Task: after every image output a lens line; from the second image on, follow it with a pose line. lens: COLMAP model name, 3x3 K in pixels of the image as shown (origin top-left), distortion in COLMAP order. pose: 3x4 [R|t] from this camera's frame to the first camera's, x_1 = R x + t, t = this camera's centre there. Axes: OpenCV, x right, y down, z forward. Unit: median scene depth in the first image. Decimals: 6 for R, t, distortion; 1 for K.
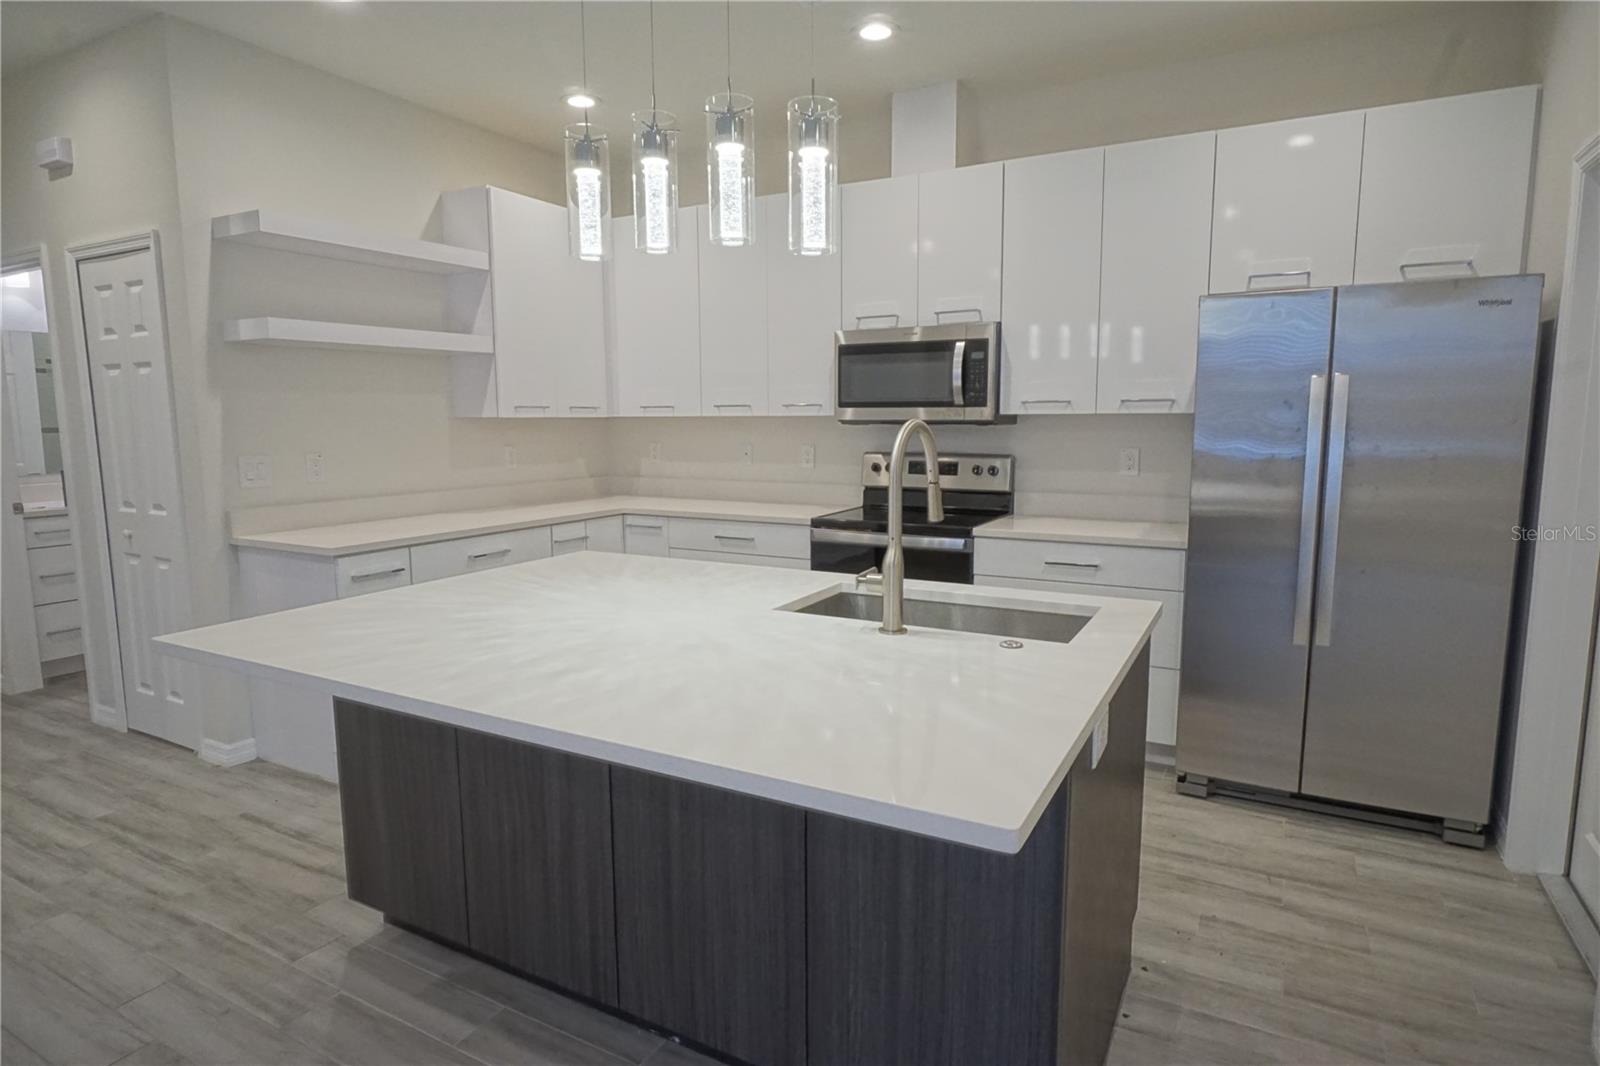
lens RADIAL K [[889.4, 0, 803.0], [0, 889.4, 527.4], [0, 0, 1]] dist [0.000714, -0.001560]
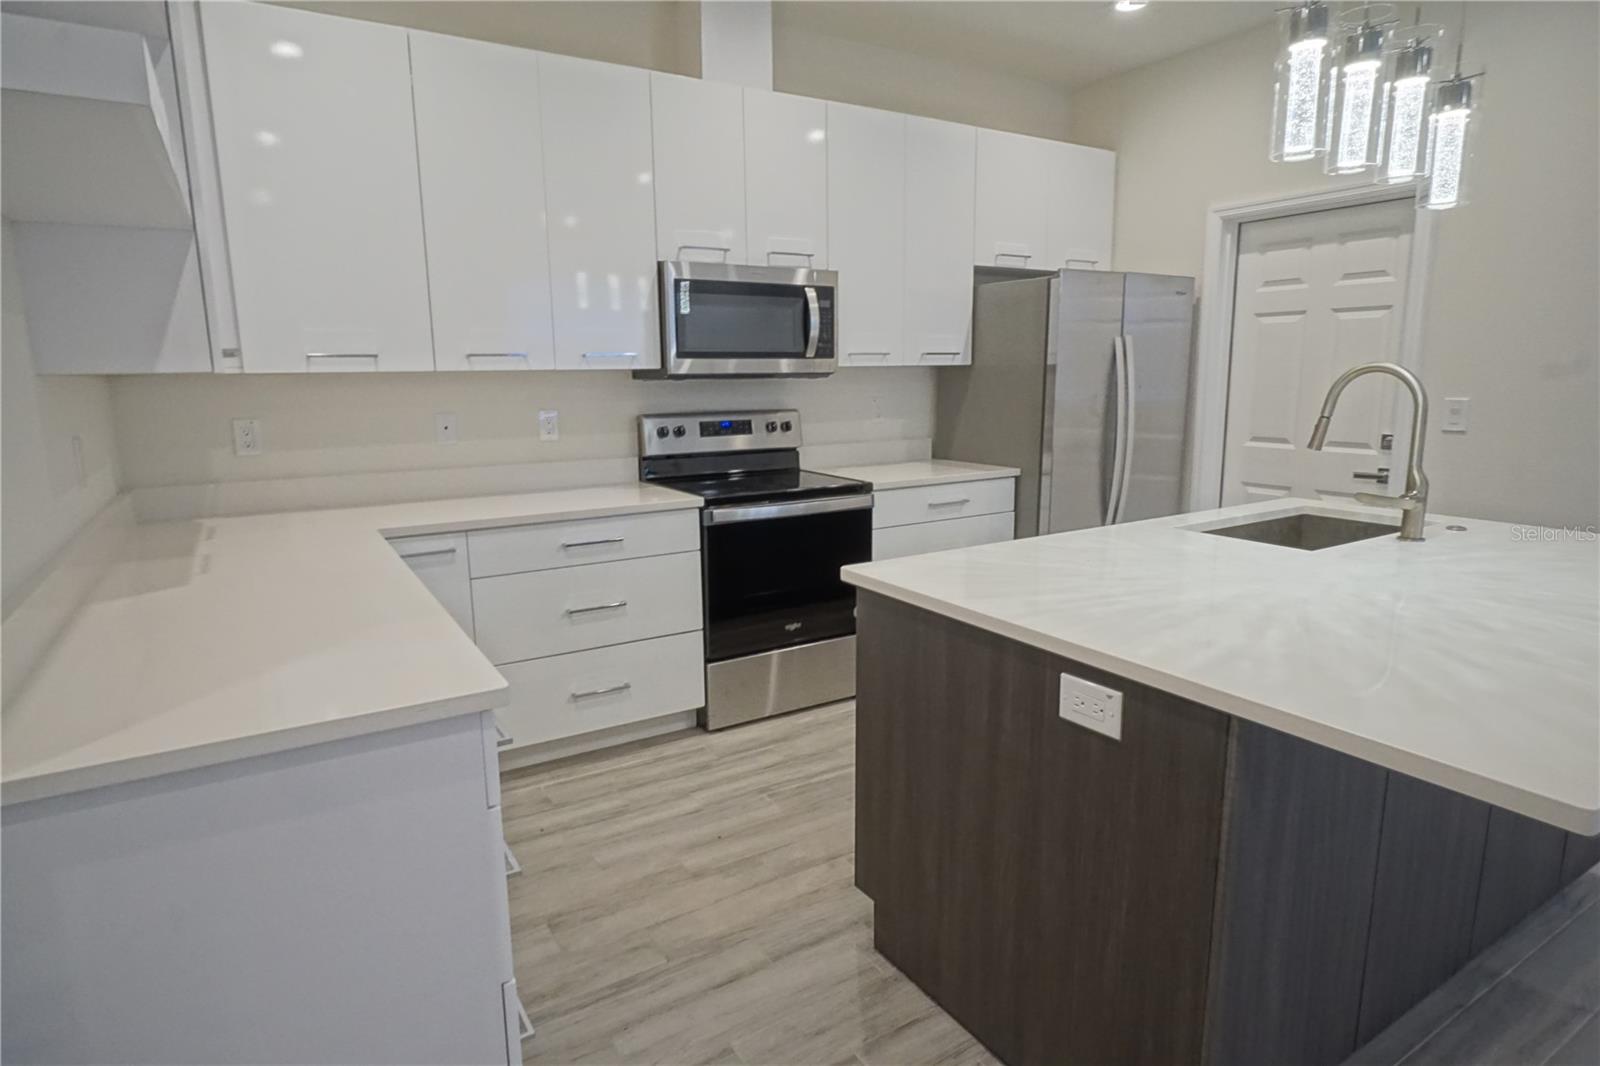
lens RADIAL K [[889.4, 0, 806.9], [0, 889.4, 526.2], [0, 0, 1]] dist [0.000714, -0.001560]
pose [[0.485621, -0.153549, 0.860578, -0.615921], [0.118368, 0.986936, 0.109300, -0.059238], [-0.866118, 0.048786, 0.497452, 0.507732]]
